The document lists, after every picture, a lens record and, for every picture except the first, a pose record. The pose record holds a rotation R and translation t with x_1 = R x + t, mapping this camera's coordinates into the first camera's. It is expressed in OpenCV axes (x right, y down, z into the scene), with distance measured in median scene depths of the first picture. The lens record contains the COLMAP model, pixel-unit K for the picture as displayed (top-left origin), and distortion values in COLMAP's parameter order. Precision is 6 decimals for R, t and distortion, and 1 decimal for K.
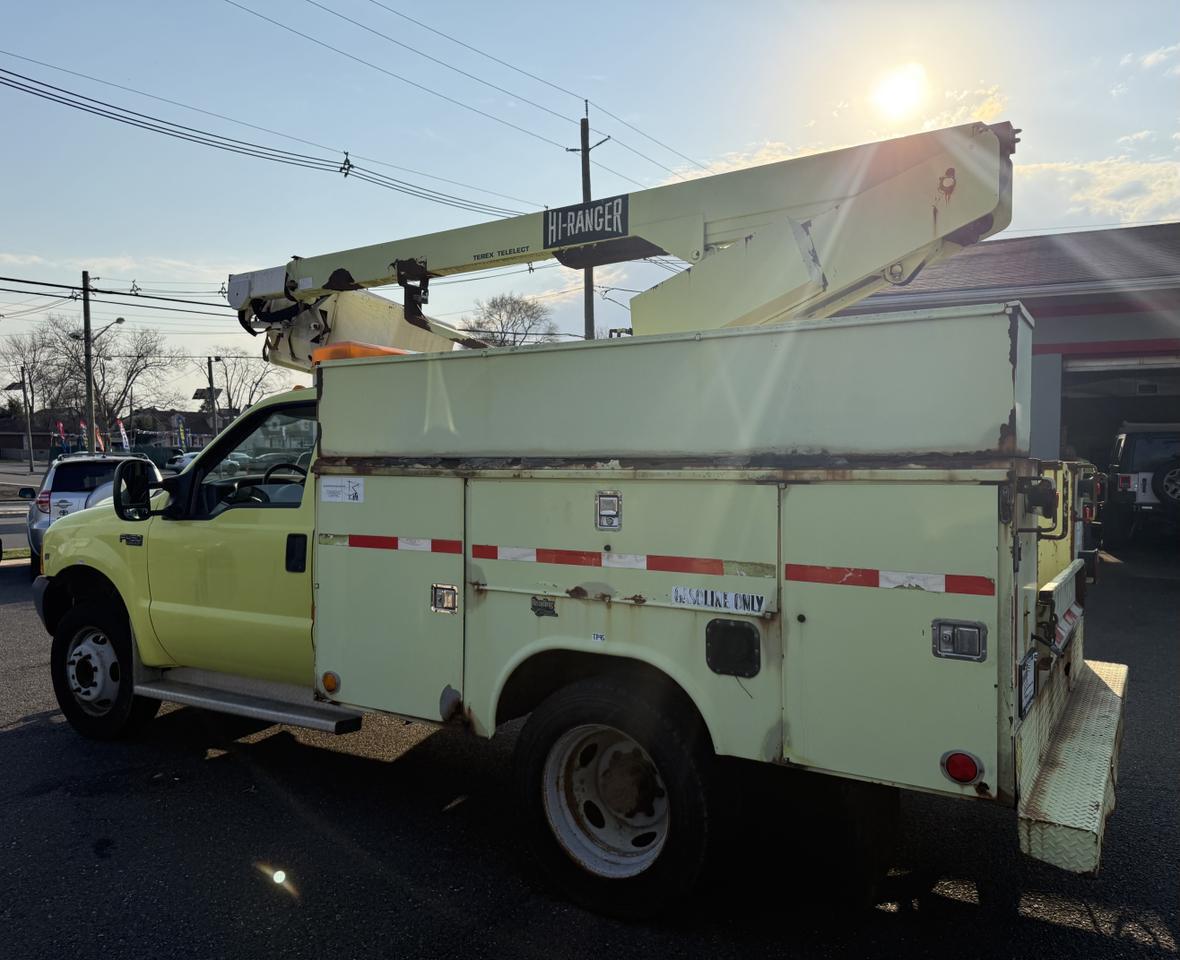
lens RADIAL K [[892.0, 0, 590.0], [0, 892.0, 480.0], [0, 0, 1]] dist [0.108098, -0.177478]
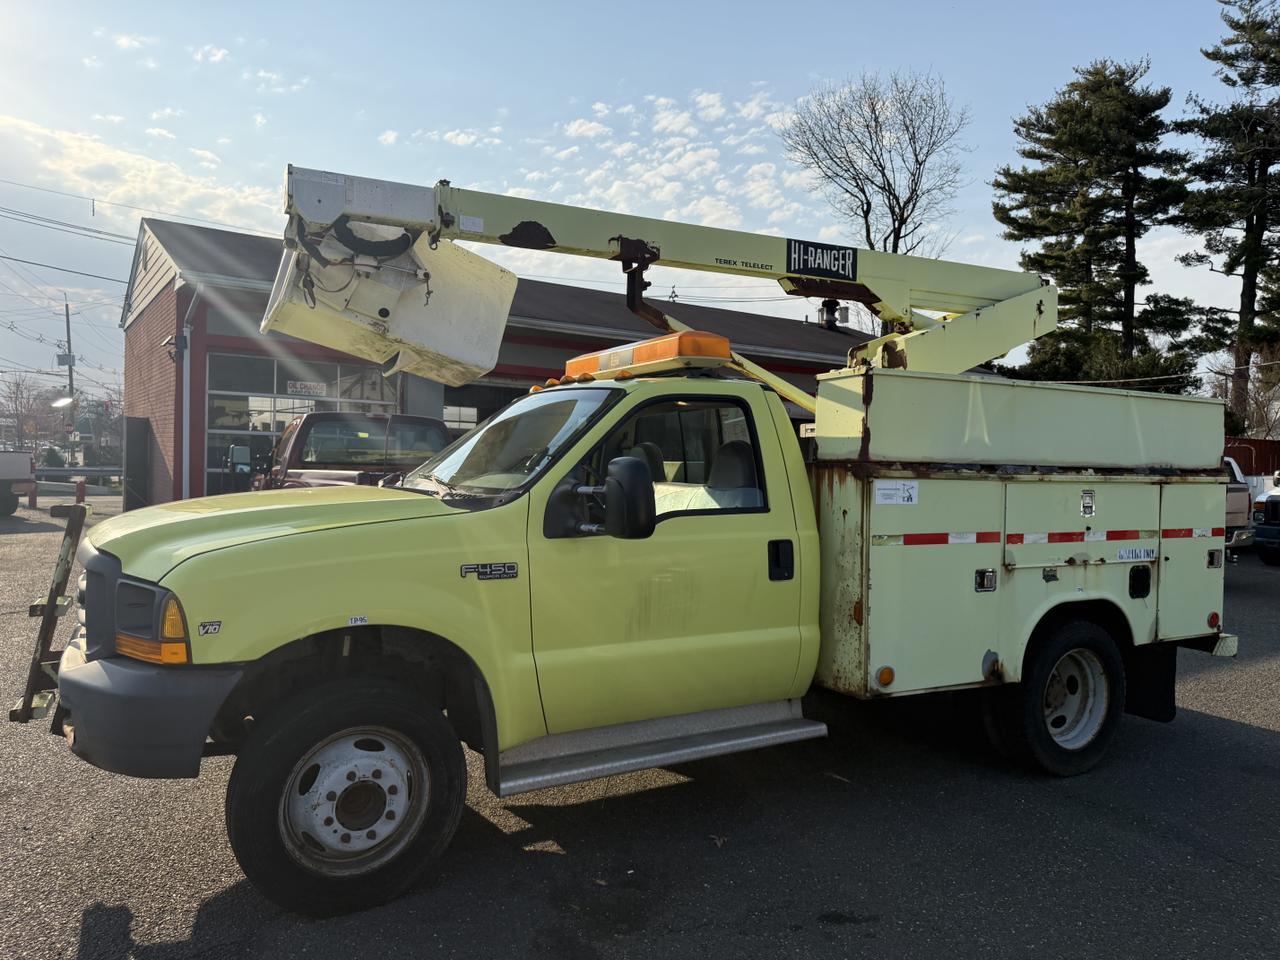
lens RADIAL K [[994.8, 0, 494.9], [0, 994.8, 475.4], [0, 0, 1]] dist [0.150413, -0.171882]
pose [[0.471759, -0.004296, 0.881717, -1.604203], [-0.003949, 0.999968, 0.006984, -0.016312], [-0.881719, -0.006777, 0.471727, 0.879589]]
